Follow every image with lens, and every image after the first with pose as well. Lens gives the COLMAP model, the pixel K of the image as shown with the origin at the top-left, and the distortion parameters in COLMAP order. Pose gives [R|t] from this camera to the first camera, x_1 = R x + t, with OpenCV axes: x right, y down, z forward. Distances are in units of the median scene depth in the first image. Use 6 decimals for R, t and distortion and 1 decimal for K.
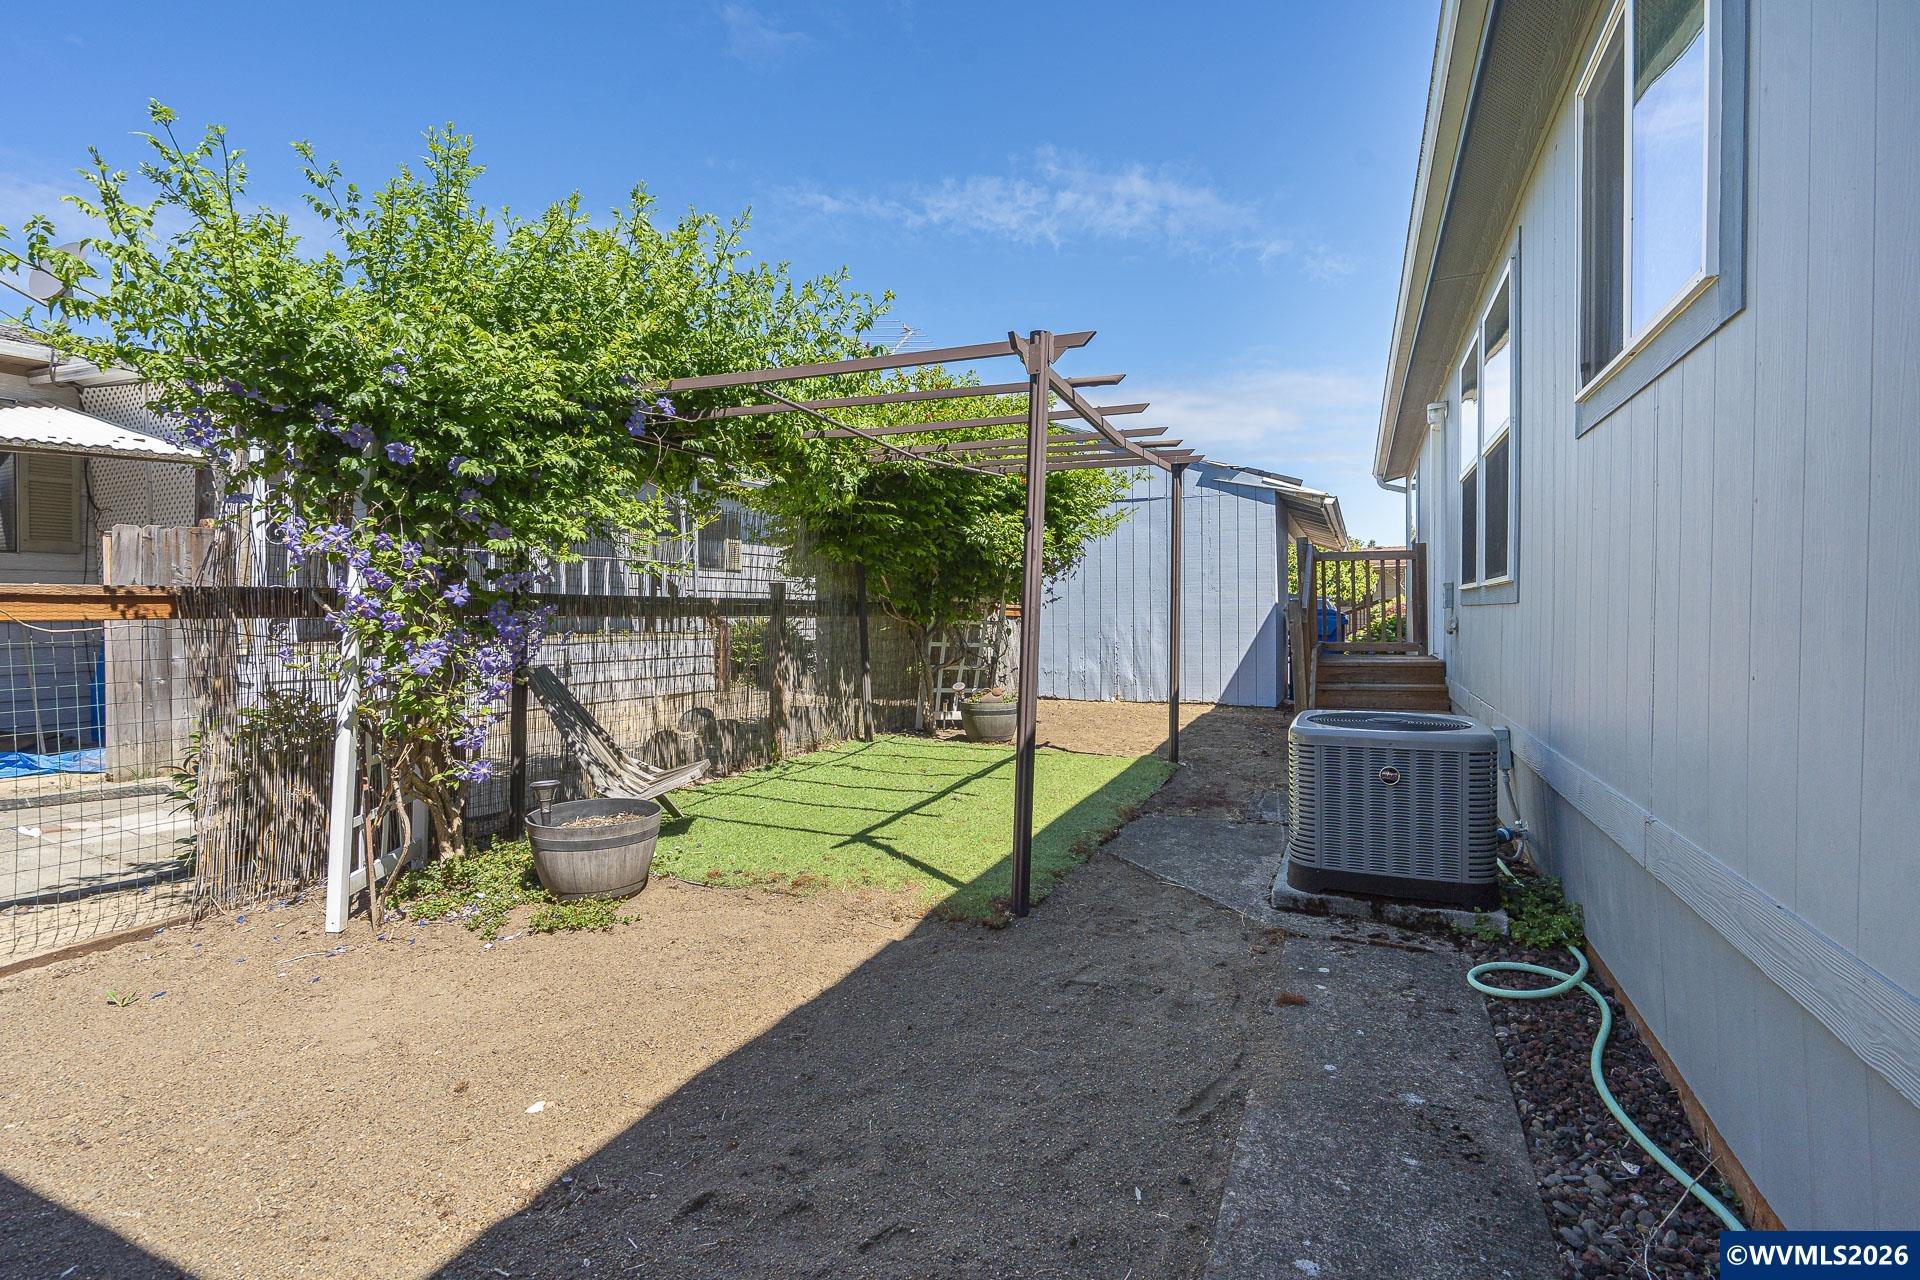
lens RADIAL K [[872.5, 0, 957.1], [0, 872.5, 630.5], [0, 0, 1]] dist [0.000436, -0.000836]
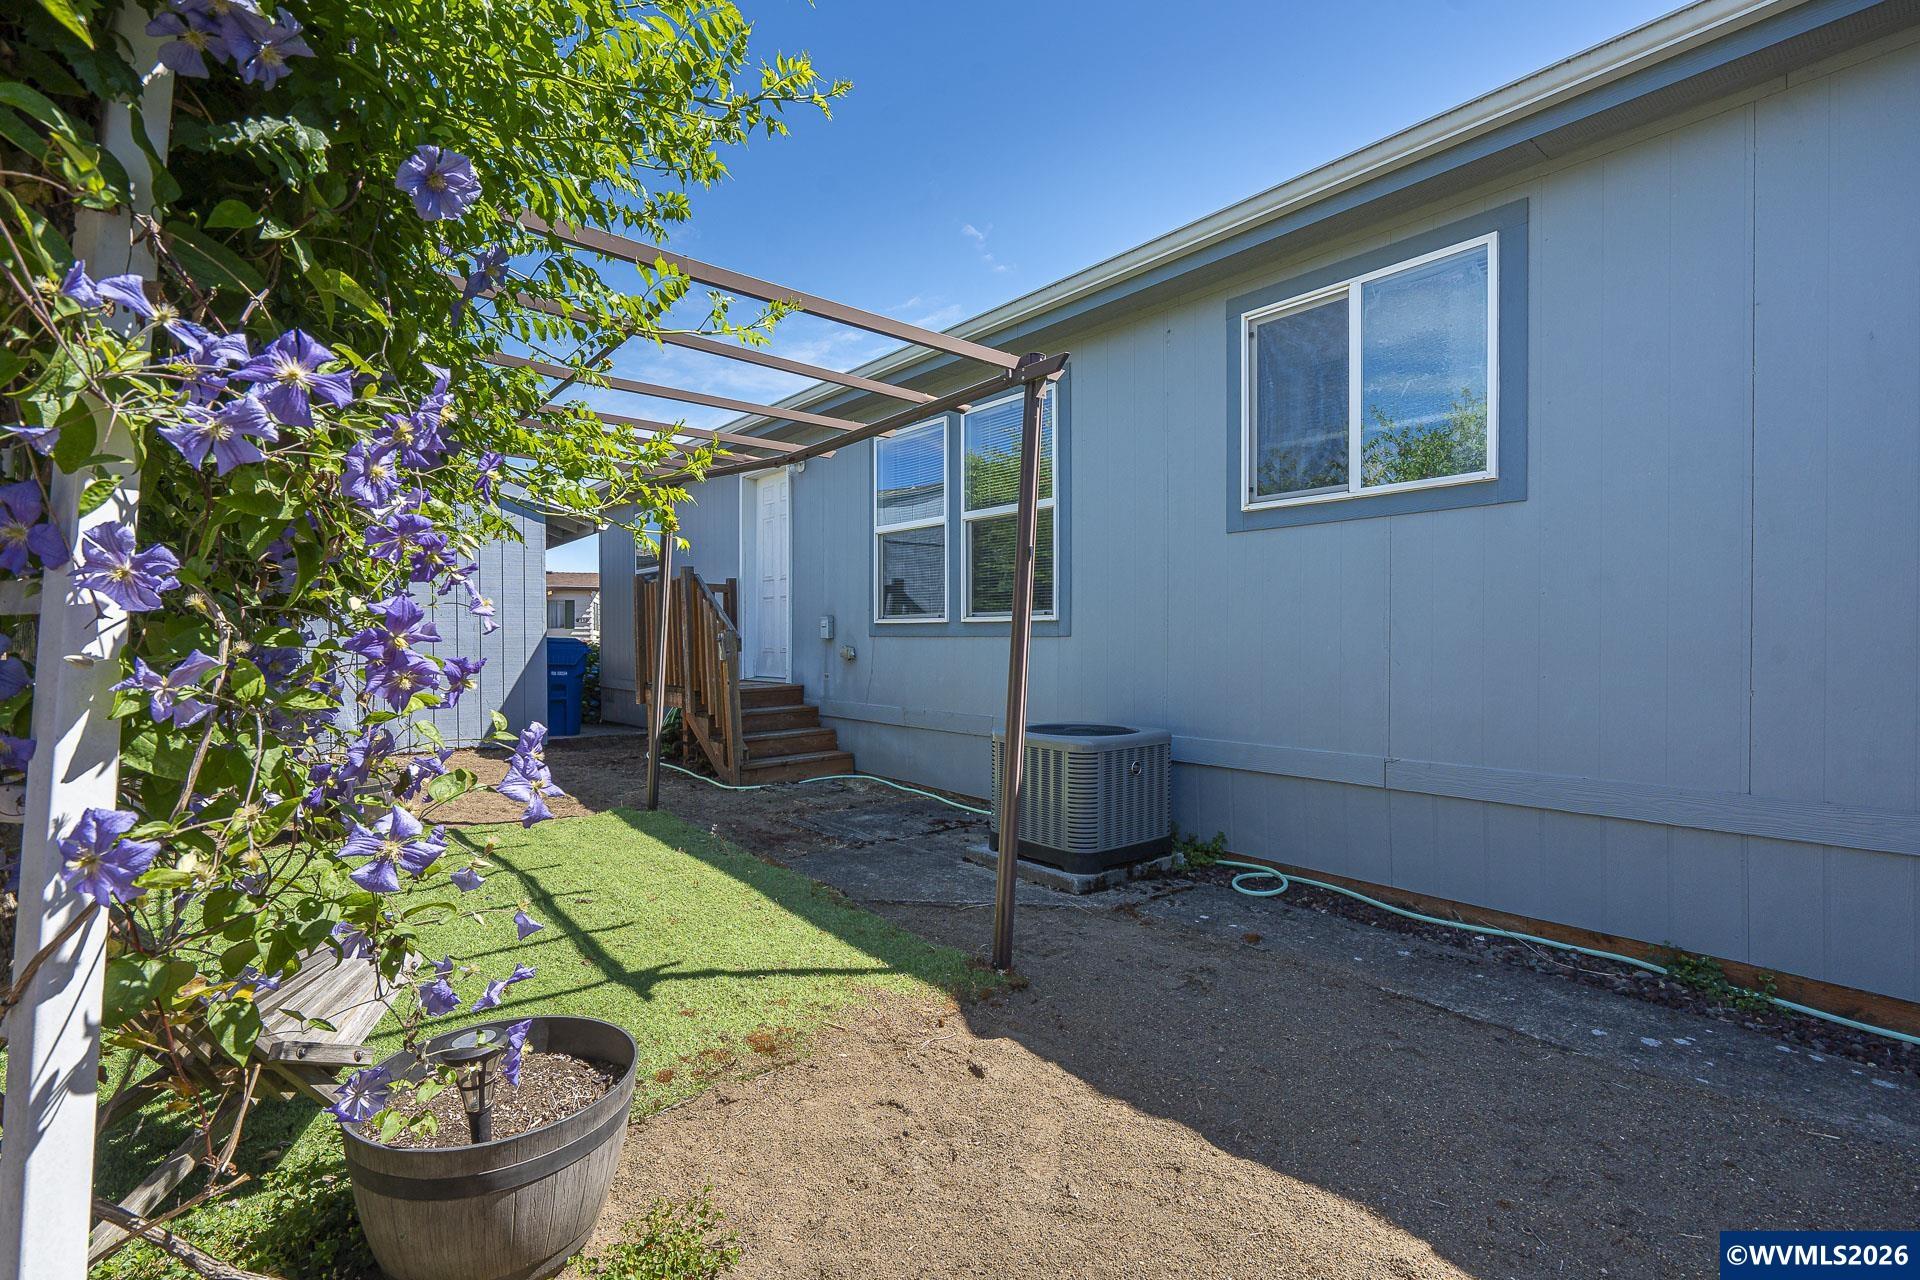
lens RADIAL K [[872.5, 0, 950.9], [0, 872.5, 643.2], [0, 0, 1]] dist [0.000436, -0.000836]
pose [[0.462136, -0.000495, 0.886809, -0.816506], [0.013234, 0.999892, -0.006339, -0.022098], [-0.886711, 0.014665, 0.462092, 0.627788]]
